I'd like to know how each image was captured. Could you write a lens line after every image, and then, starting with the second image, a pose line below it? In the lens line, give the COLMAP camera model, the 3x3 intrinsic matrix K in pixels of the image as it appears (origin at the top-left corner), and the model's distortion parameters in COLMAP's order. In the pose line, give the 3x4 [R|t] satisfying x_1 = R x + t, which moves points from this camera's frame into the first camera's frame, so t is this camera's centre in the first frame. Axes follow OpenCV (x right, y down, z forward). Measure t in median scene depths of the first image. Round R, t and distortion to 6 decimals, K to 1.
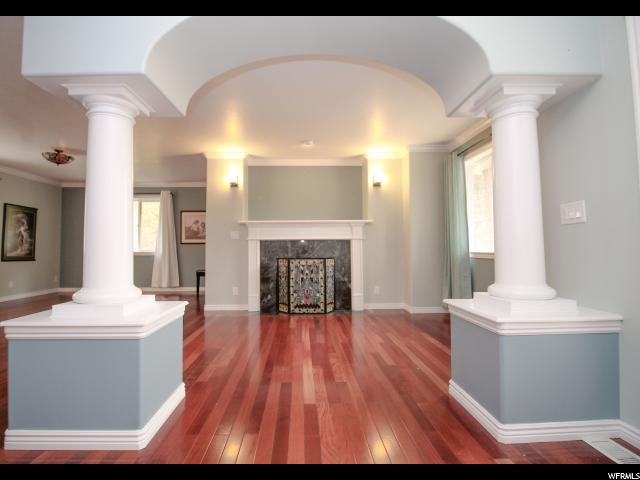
lens RADIAL K [[310.8, 0, 306.0], [0, 310.8, 233.7], [0, 0, 1]] dist [-0.009867, -0.007120]
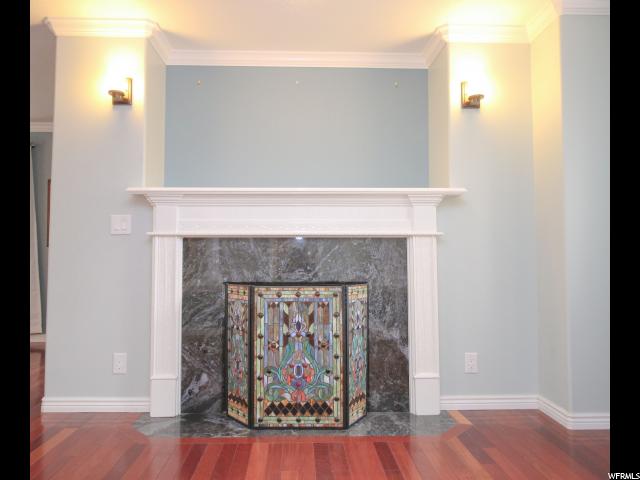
lens RADIAL K [[450.2, 0, 308.4], [0, 450.2, 231.6], [0, 0, 1]] dist [0.007993, -0.001673]
pose [[0.999954, 0.007228, 0.006258, 0.010400], [-0.007204, 0.999967, -0.003744, 0.015053], [-0.006285, 0.003699, 0.999973, 0.414487]]
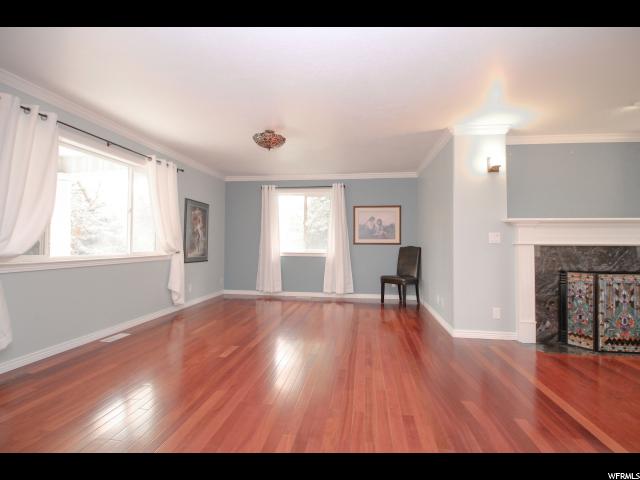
lens RADIAL K [[297.1, 0, 322.0], [0, 297.1, 235.5], [0, 0, 1]] dist [-0.017290, -0.003045]
pose [[0.986644, 0.008660, -0.162660, -0.526469], [-0.004887, 0.999710, 0.023579, -0.015864], [0.162817, -0.022470, 0.986400, 0.240535]]
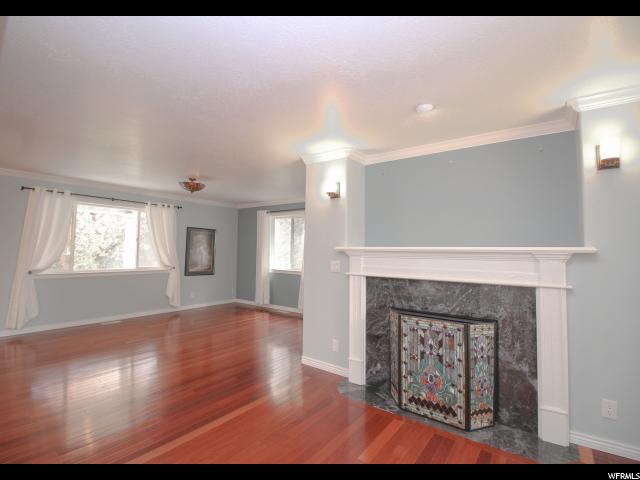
lens RADIAL K [[310.8, 0, 308.3], [0, 310.8, 234.7], [0, 0, 1]] dist [-0.009867, -0.007120]
pose [[0.777788, -0.015225, -0.628343, 0.171004], [0.010967, 0.999883, -0.010651, -0.060744], [0.628432, 0.001393, 0.777864, 0.411416]]
